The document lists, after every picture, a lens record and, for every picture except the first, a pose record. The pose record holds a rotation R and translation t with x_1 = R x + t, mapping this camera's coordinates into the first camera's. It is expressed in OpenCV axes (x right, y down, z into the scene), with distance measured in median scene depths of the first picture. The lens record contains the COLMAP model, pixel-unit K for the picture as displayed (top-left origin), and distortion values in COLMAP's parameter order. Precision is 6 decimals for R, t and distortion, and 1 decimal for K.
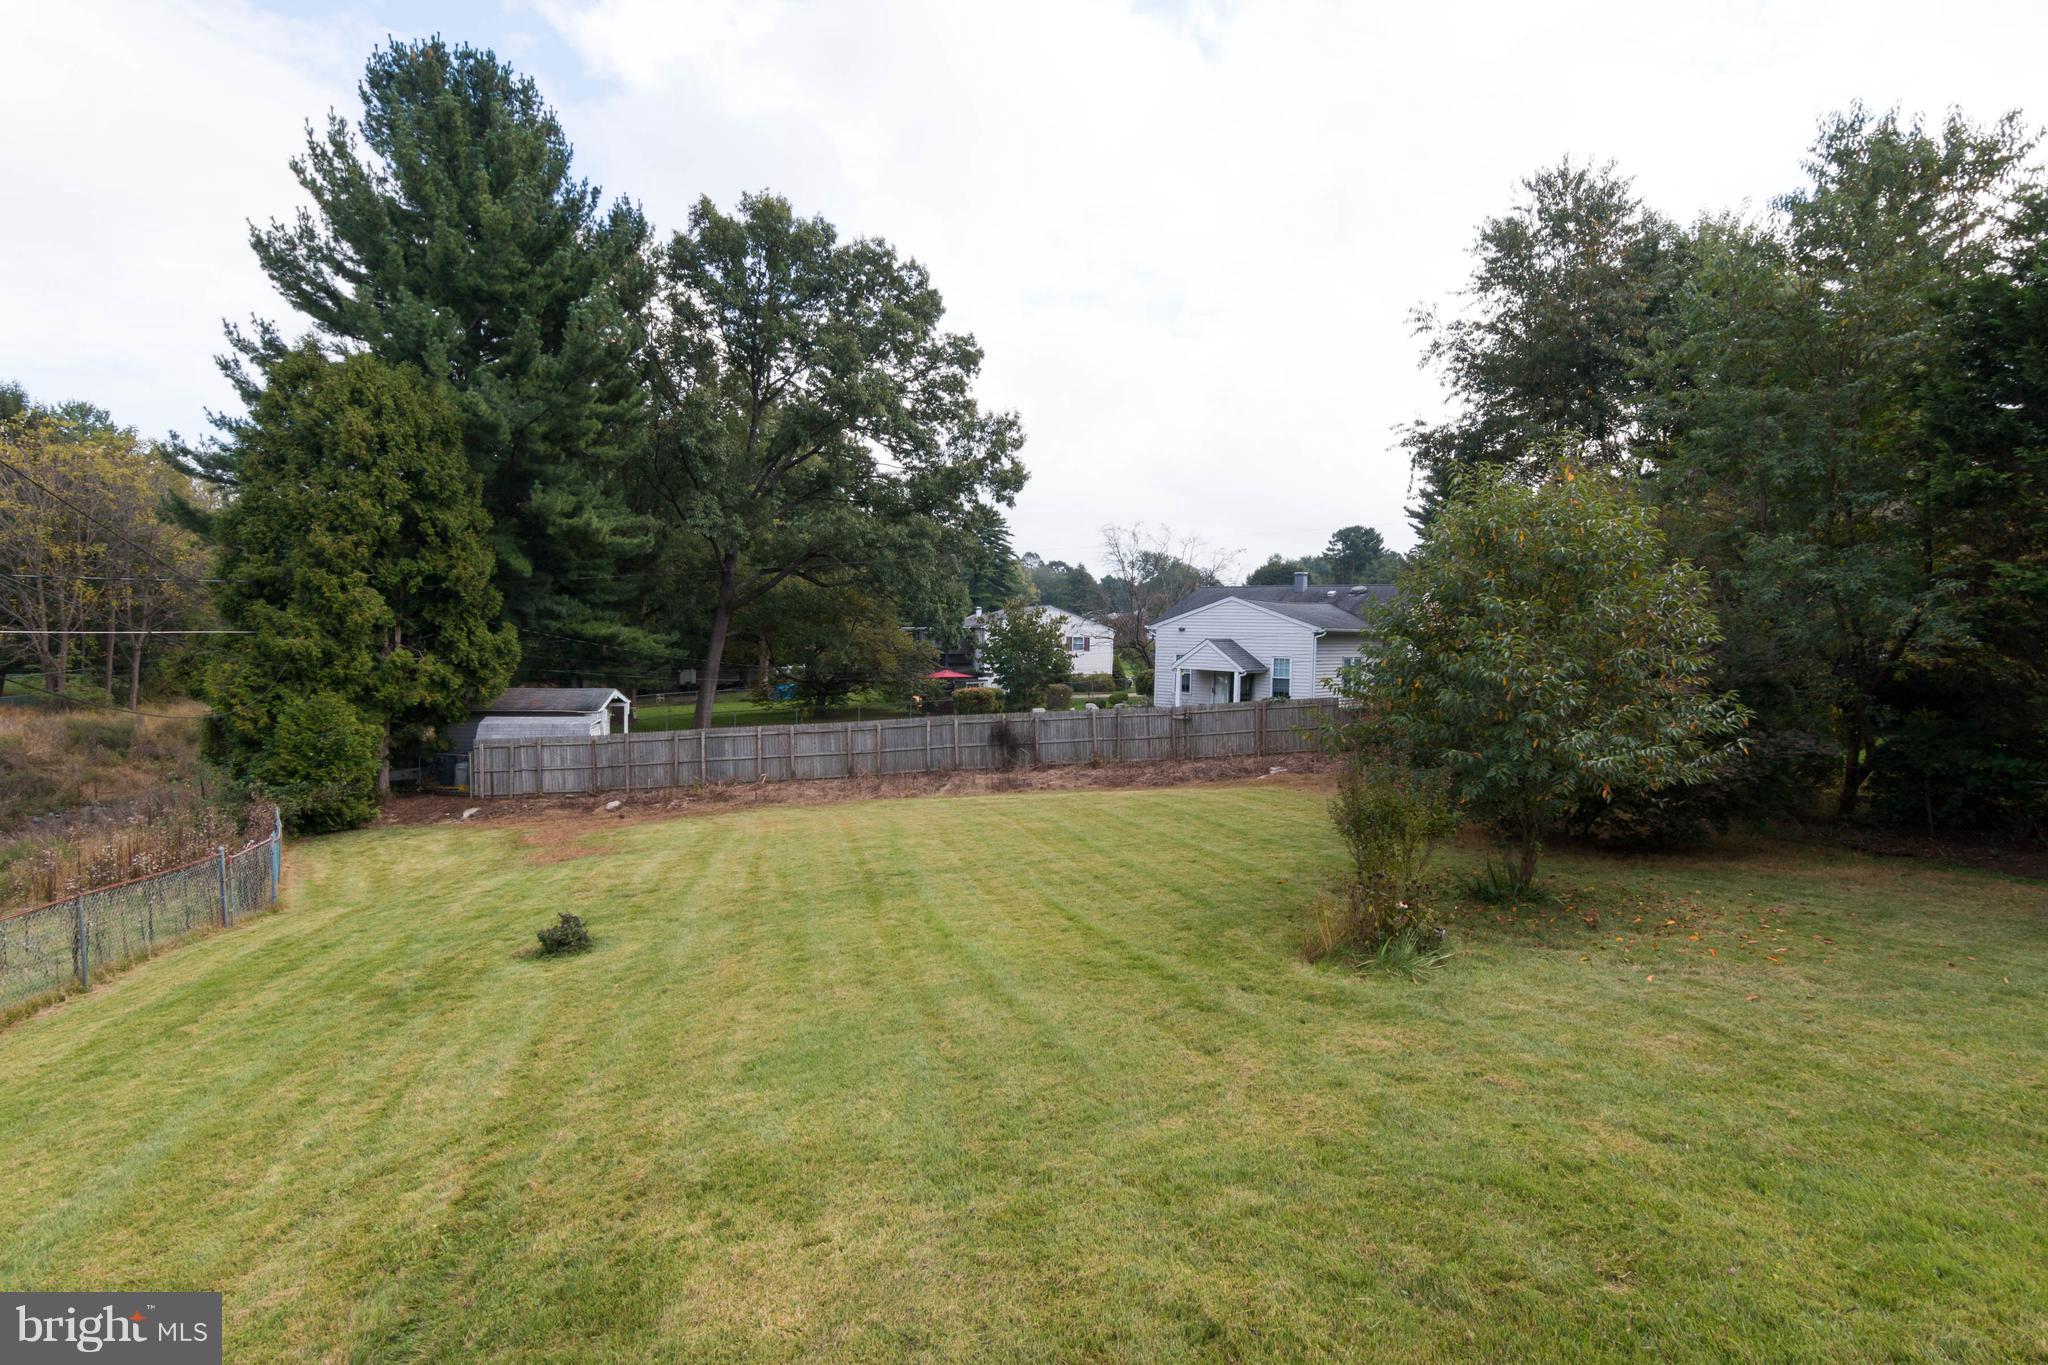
lens RADIAL K [[1046.5, 0, 1029.5], [0, 1046.5, 666.0], [0, 0, 1]] dist [0.000569, -0.000691]
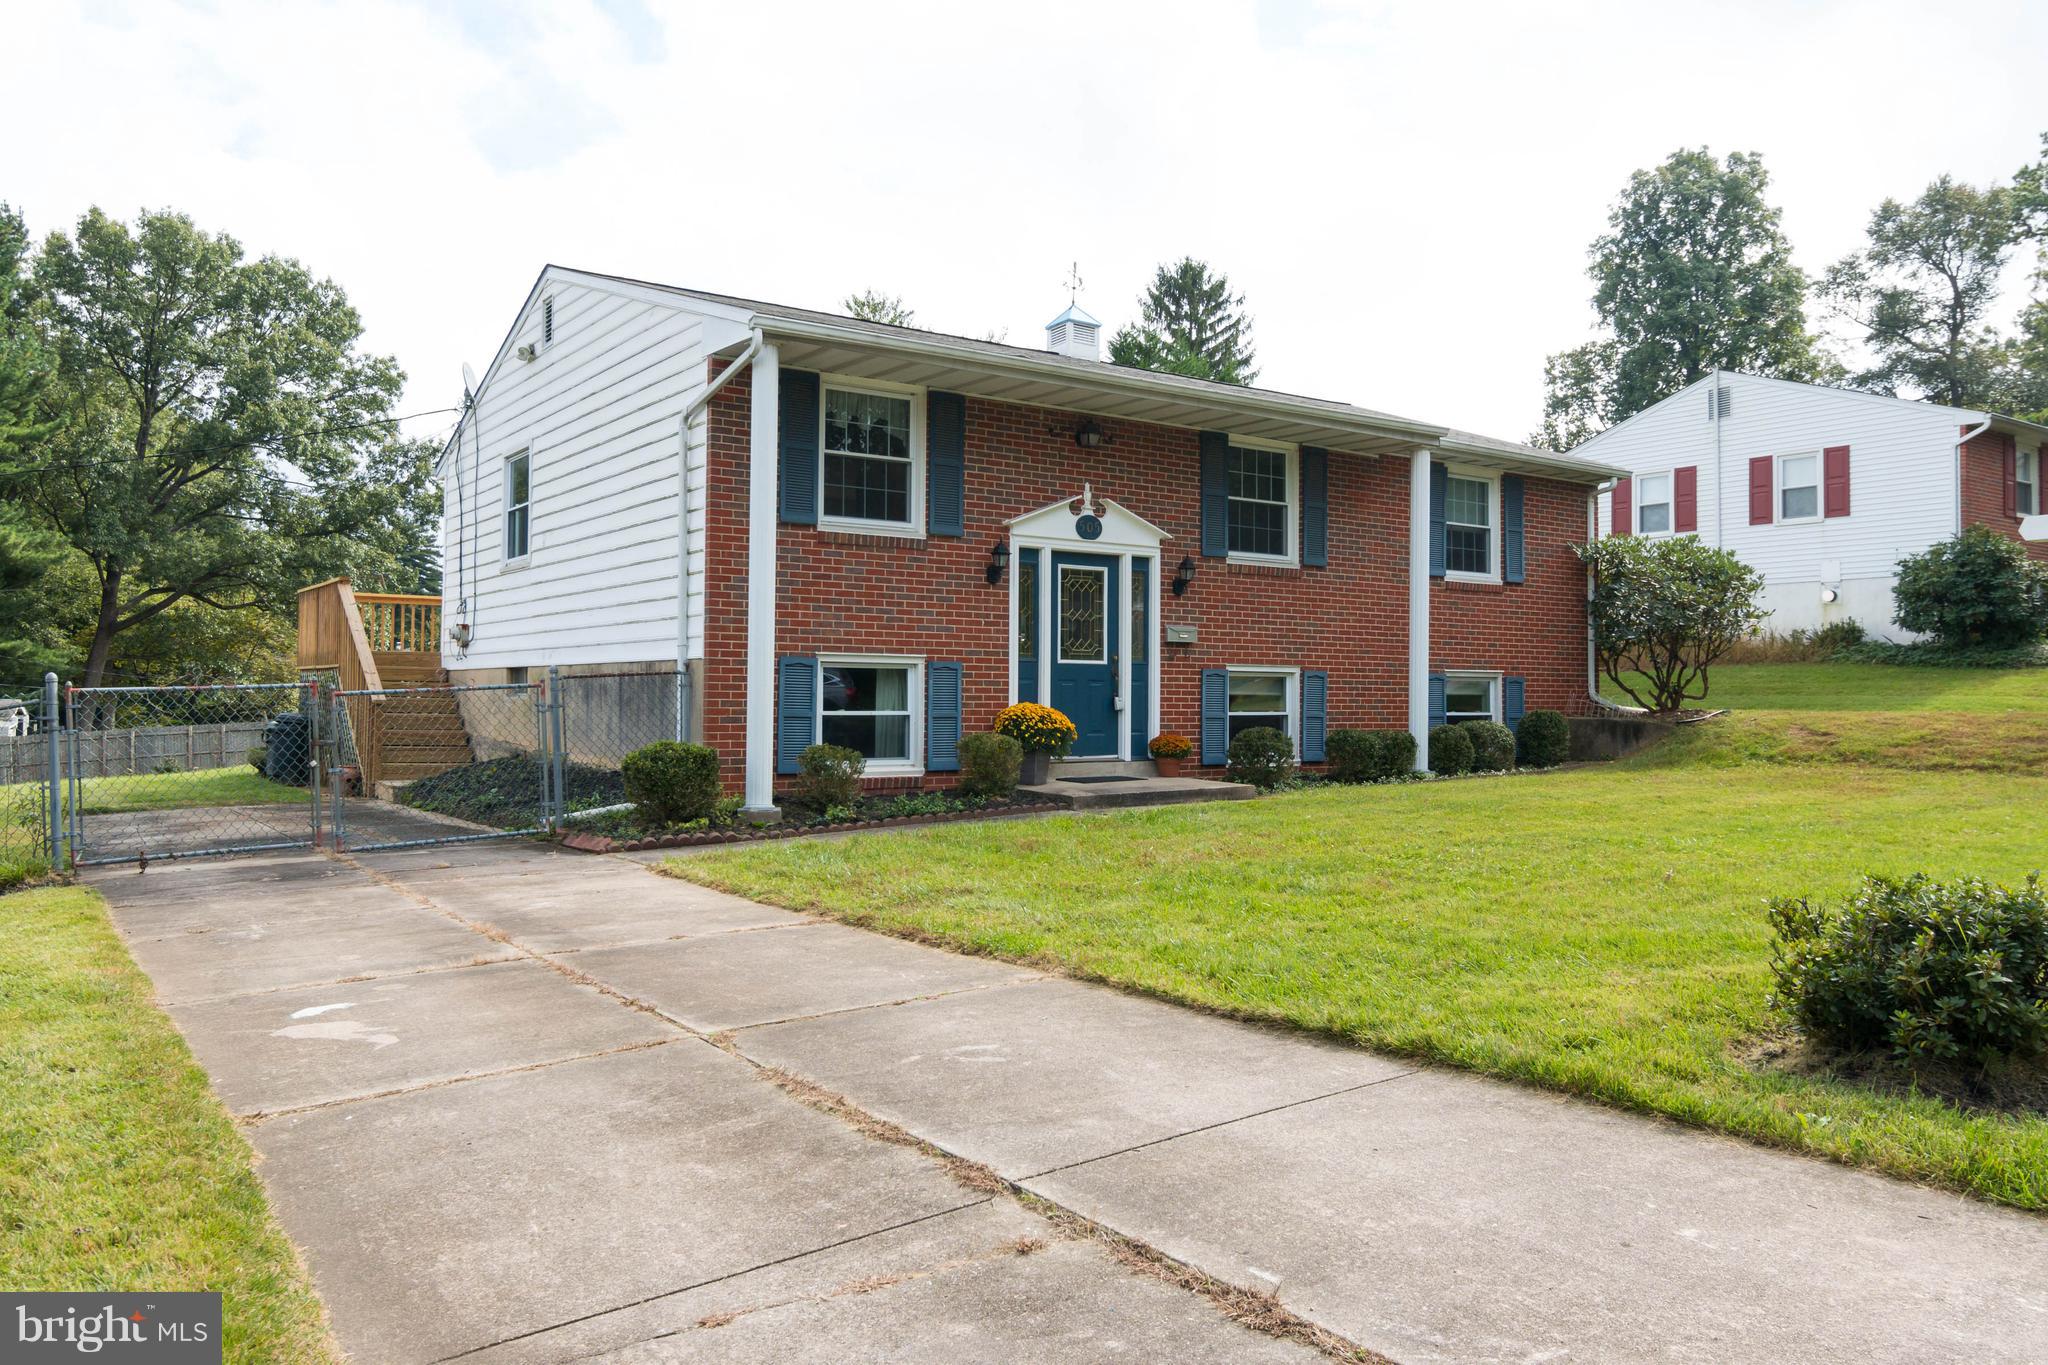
lens RADIAL K [[1434.0, 0, 1027.5], [0, 1434.0, 659.6], [0, 0, 1]] dist [0.003951, 0.002462]
pose [[0.934021, -0.006835, 0.357152, 0.021862], [0.027178, 0.998279, -0.051971, 0.068103], [-0.356182, 0.058249, 0.932599, -0.545594]]
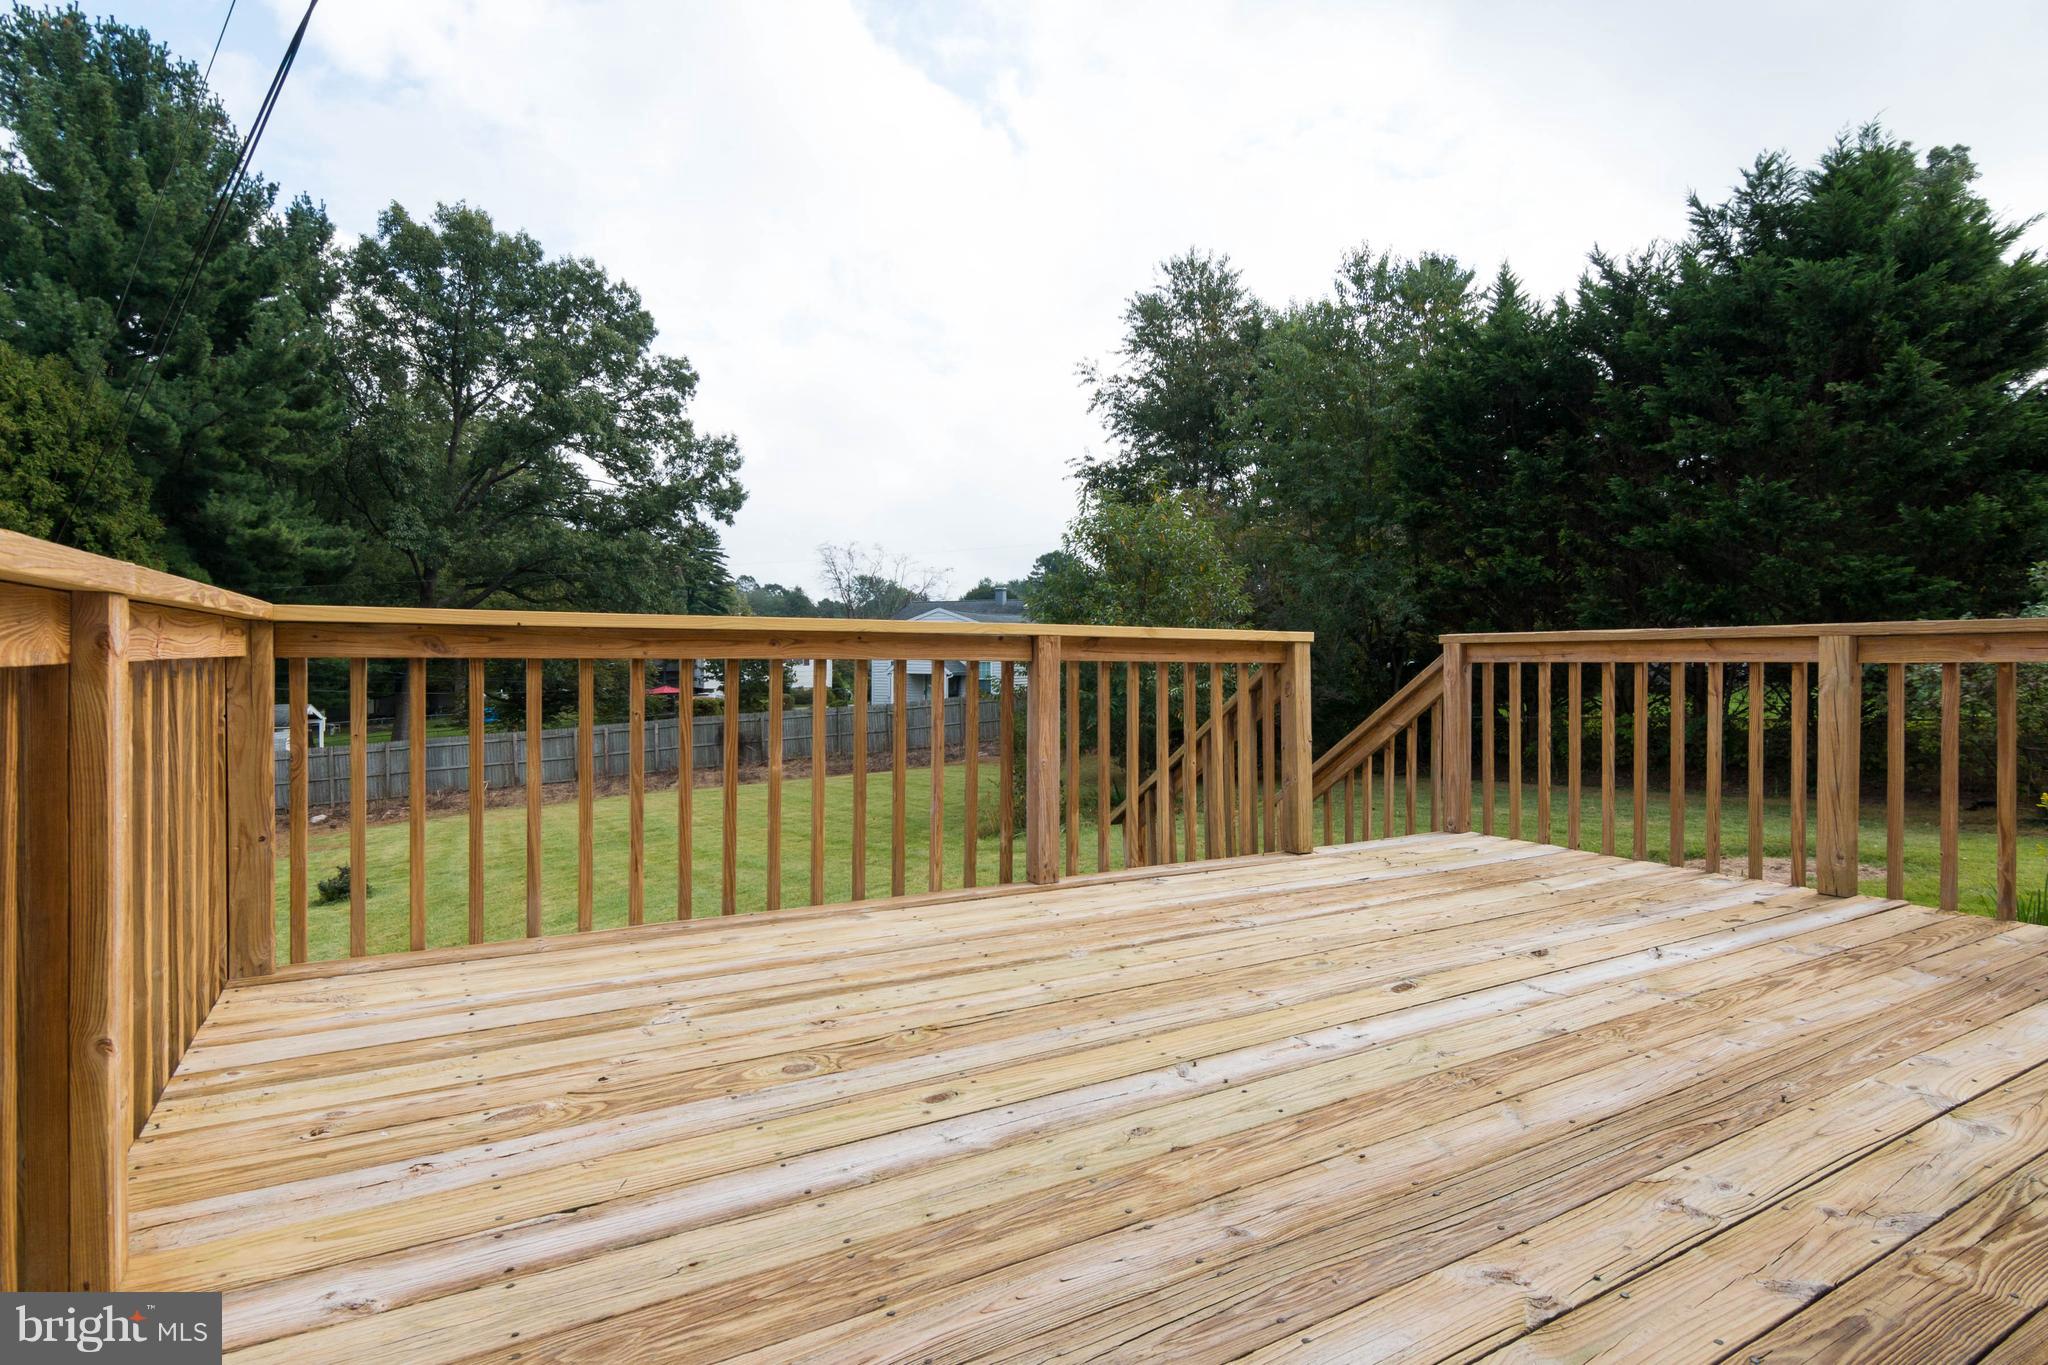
lens RADIAL K [[1032.2, 0, 1040.4], [0, 1032.2, 676.7], [0, 0, 1]] dist [-0.003866, 0.001952]
pose [[0.961103, -0.023308, 0.275206, -0.007304], [0.026844, 0.999598, -0.009088, 0.019065], [-0.274884, 0.016122, 0.961342, -0.082689]]
